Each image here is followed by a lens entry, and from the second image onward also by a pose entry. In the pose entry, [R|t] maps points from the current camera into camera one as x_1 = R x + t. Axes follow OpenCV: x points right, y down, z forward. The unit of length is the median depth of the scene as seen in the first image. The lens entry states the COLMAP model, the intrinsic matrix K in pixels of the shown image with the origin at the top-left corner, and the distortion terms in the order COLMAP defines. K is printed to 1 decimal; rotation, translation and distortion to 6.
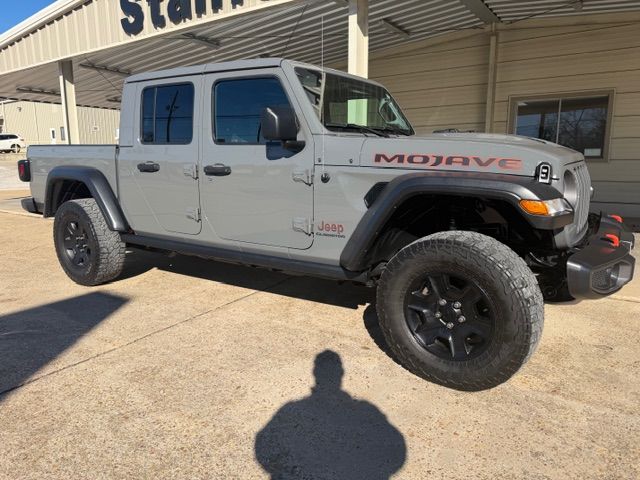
lens RADIAL K [[455.5, 0, 320.0], [0, 455.5, 240.0], [0, 0, 1]] dist [0.031418, -0.040546]
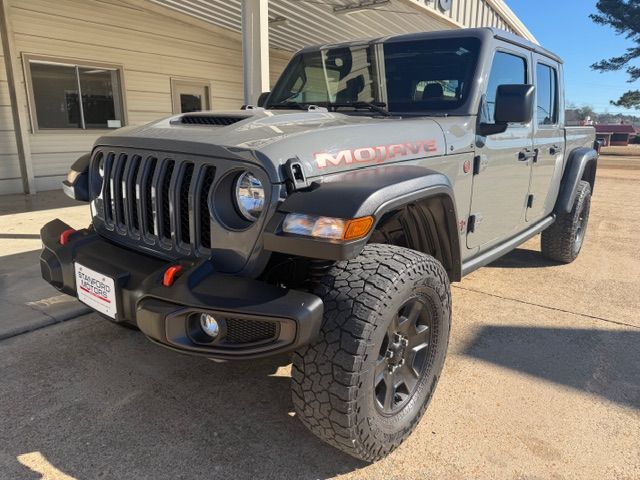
lens RADIAL K [[459.0, 0, 322.2], [0, 459.0, 241.2], [0, 0, 1]] dist [-0.011205, -0.001985]
pose [[0.024216, -0.236857, 0.971243, -0.897269], [0.161236, 0.959734, 0.230031, -0.182668], [-0.986619, 0.151029, 0.061431, 0.950294]]
